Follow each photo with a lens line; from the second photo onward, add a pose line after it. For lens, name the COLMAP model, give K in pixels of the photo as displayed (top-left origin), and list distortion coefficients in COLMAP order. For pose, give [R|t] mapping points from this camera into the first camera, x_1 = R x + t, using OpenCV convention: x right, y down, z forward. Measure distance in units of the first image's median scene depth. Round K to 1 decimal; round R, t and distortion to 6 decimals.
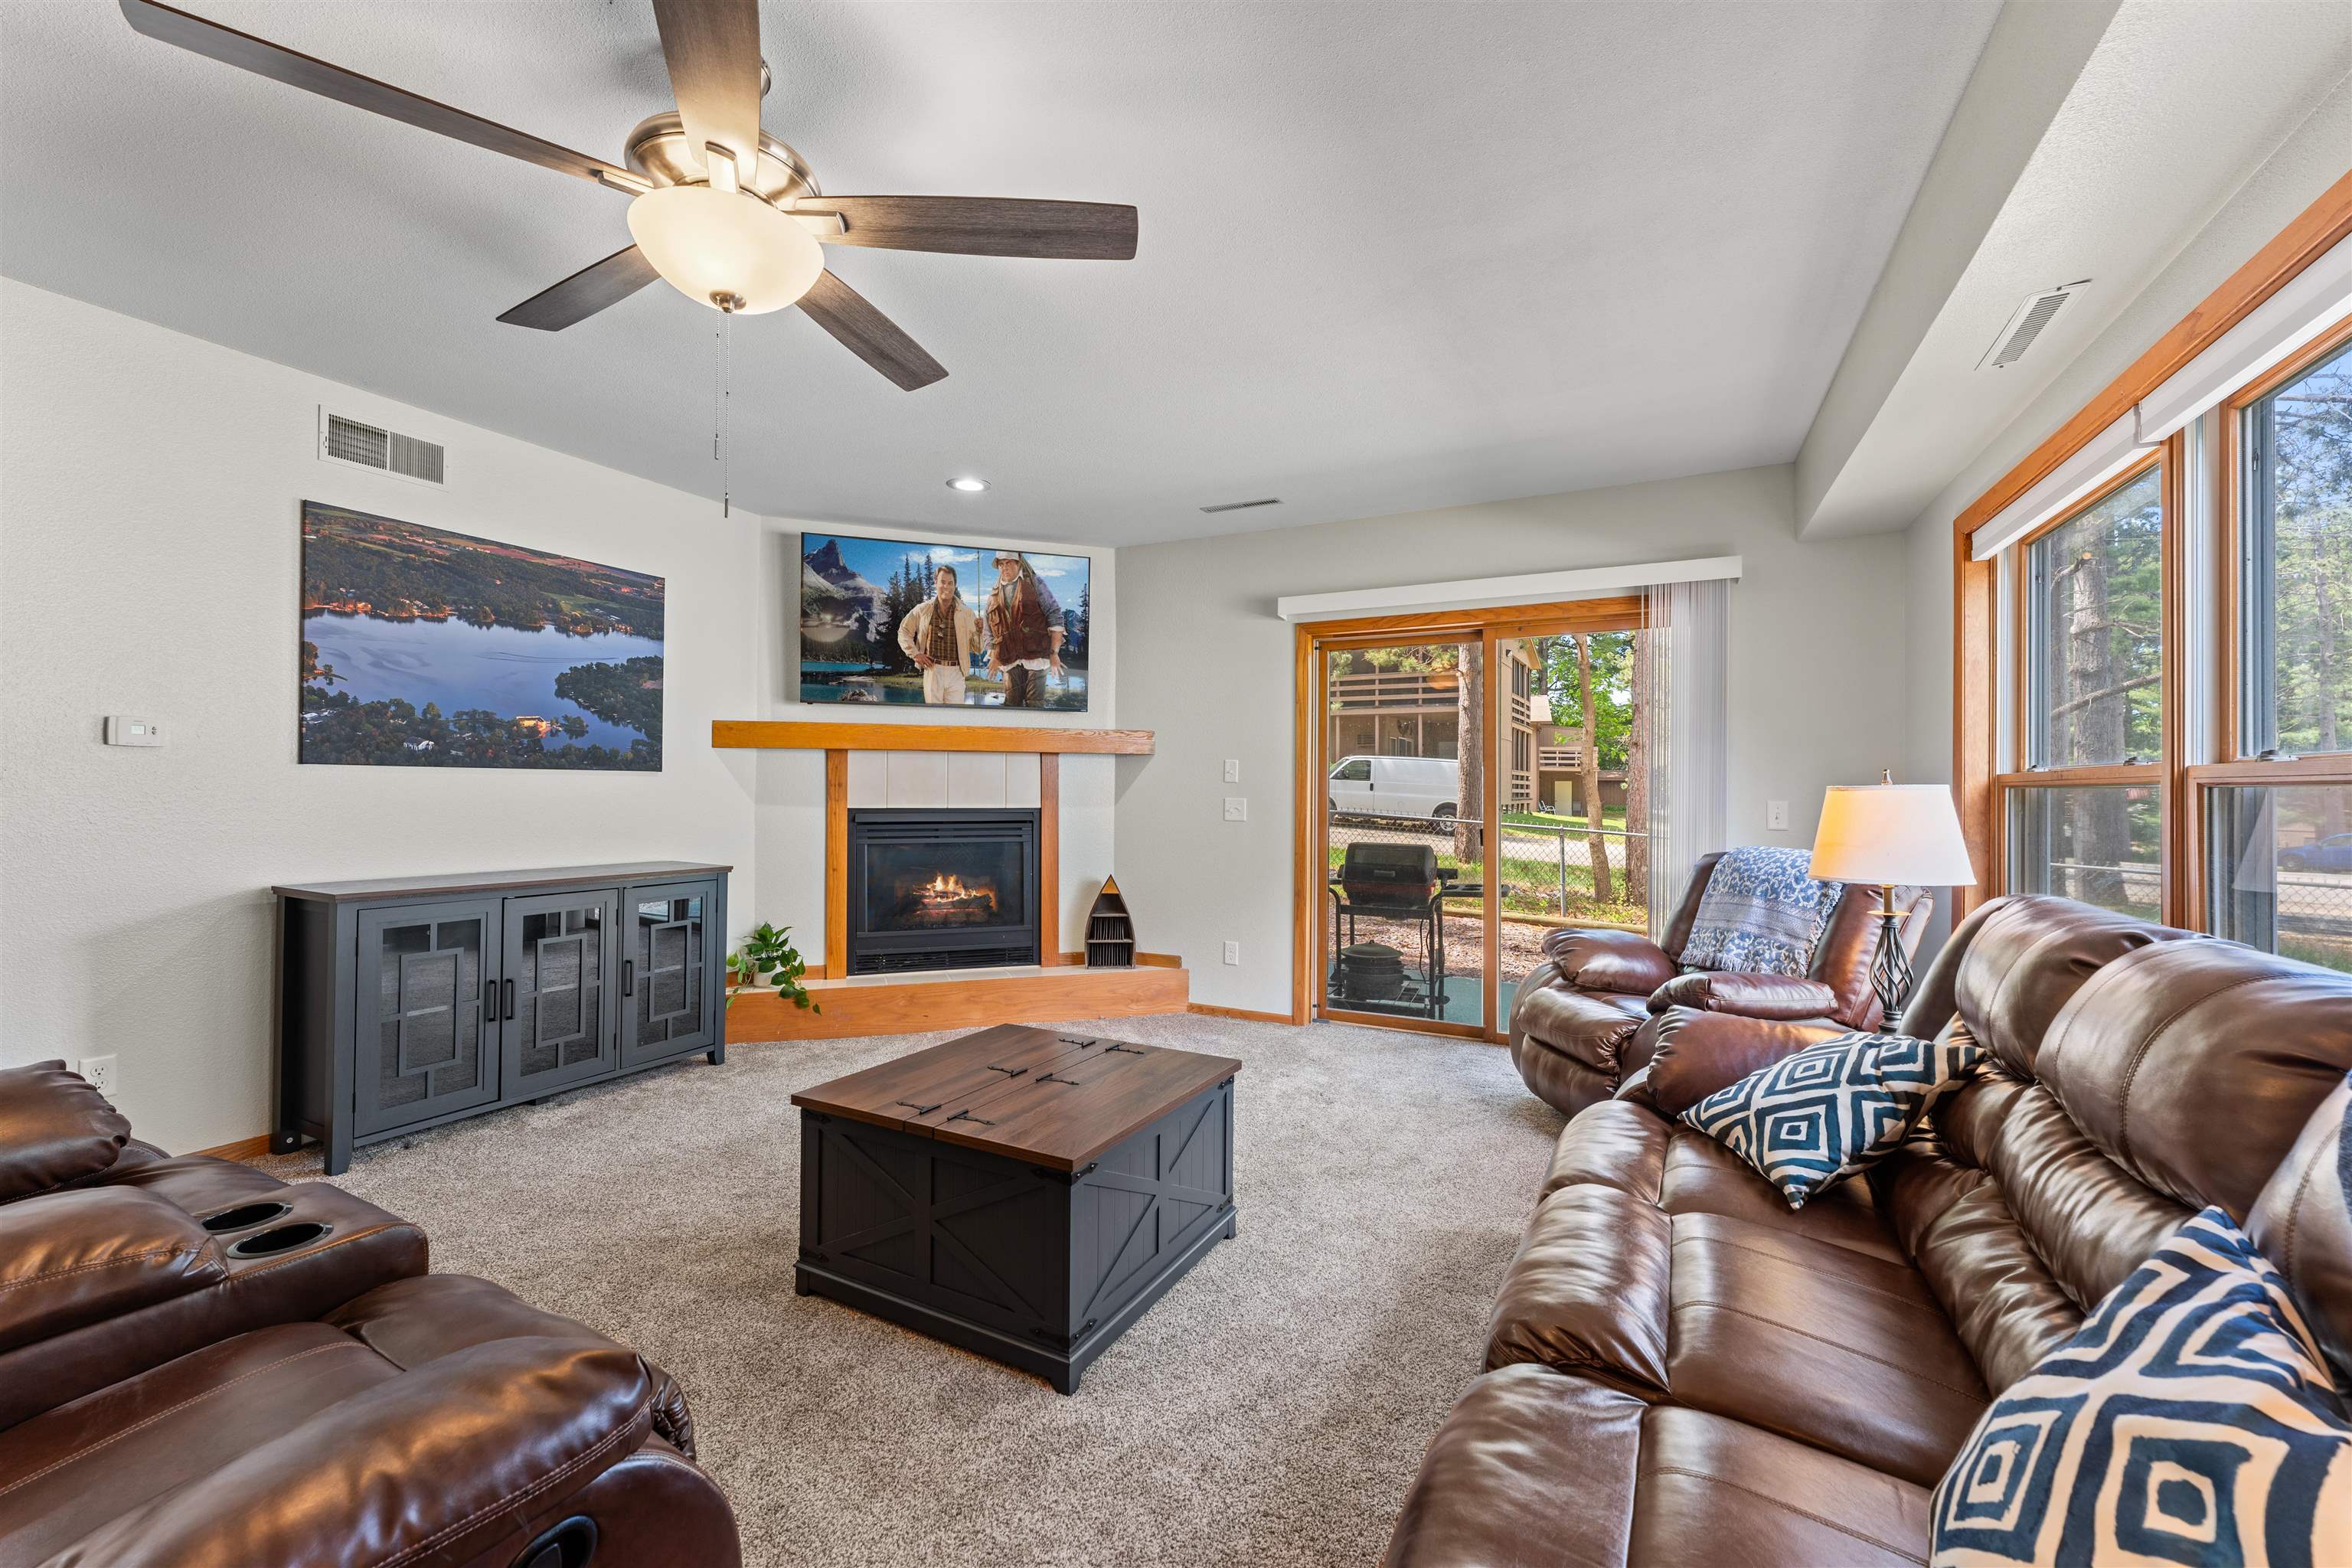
lens RADIAL K [[964.9, 0, 1169.9], [0, 964.9, 776.0], [0, 0, 1]] dist [0.016146, 0.000013]
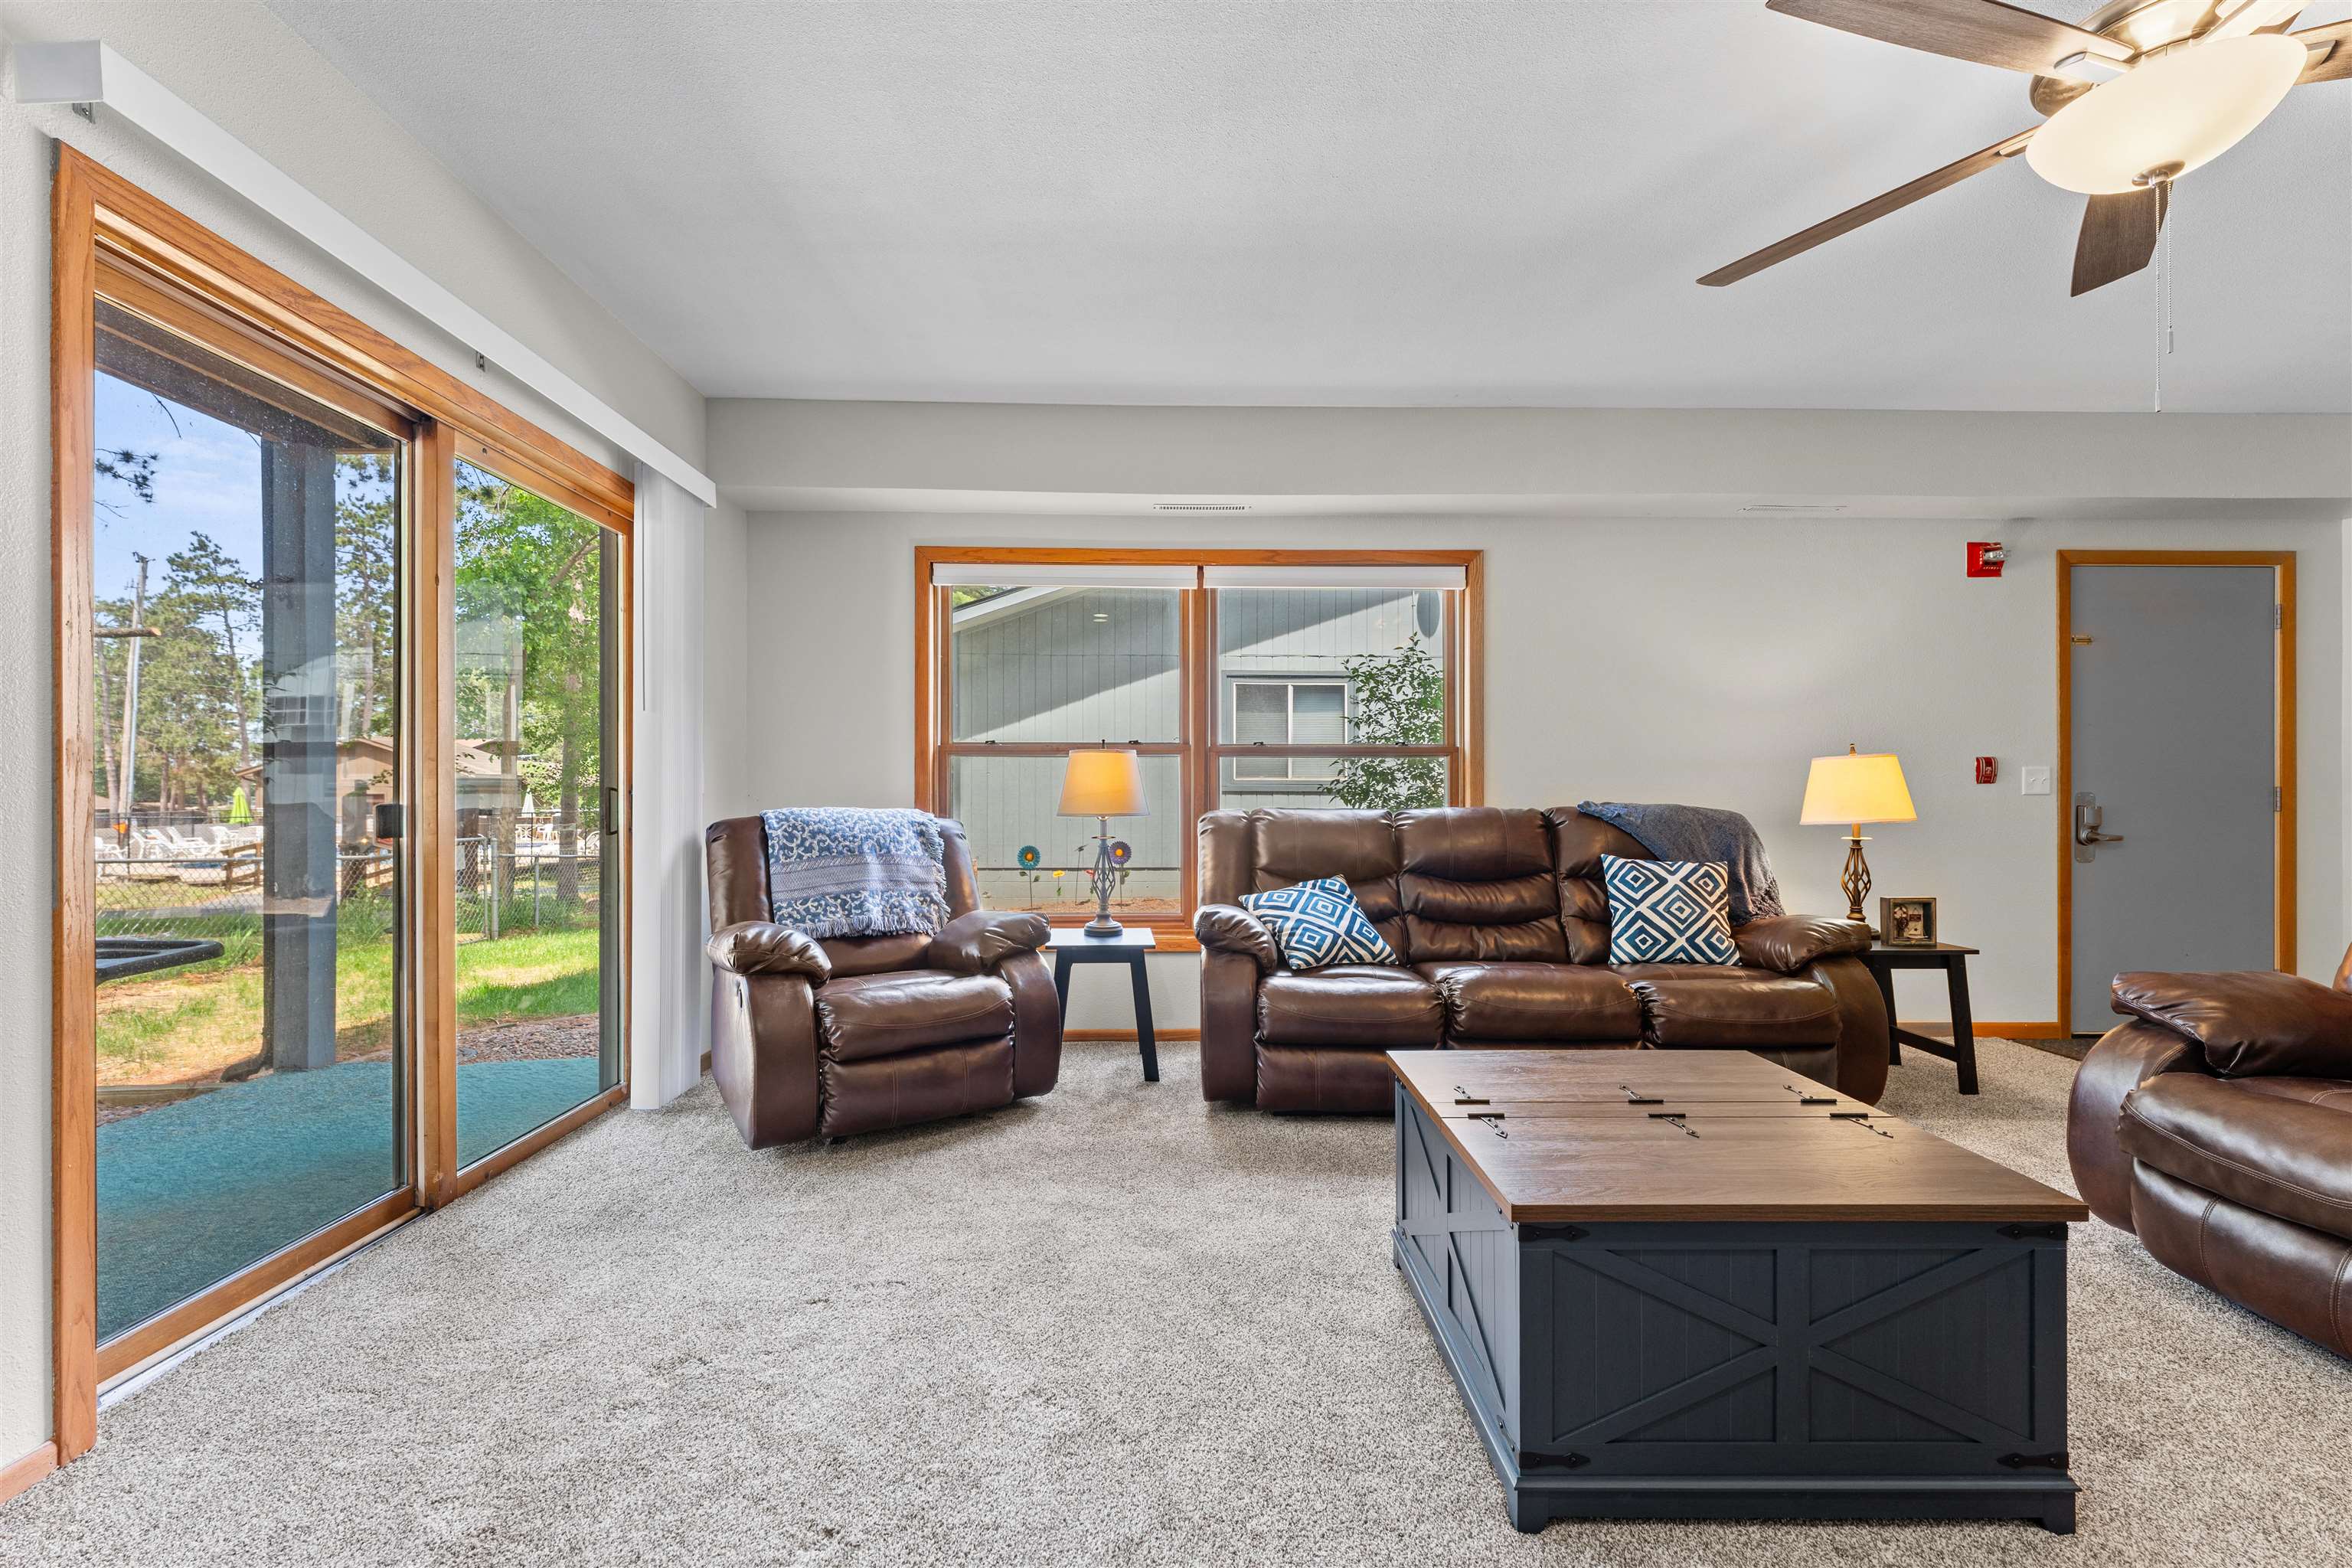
lens RADIAL K [[939.4, 0, 1173.1], [0, 939.4, 791.6], [0, 0, 1]] dist [-0.000752, -0.000043]
pose [[-0.483454, -0.002700, 0.875366, -0.452778], [-0.013146, 0.999905, -0.004177, 0.061837], [-0.875271, -0.013527, -0.483443, 1.287514]]
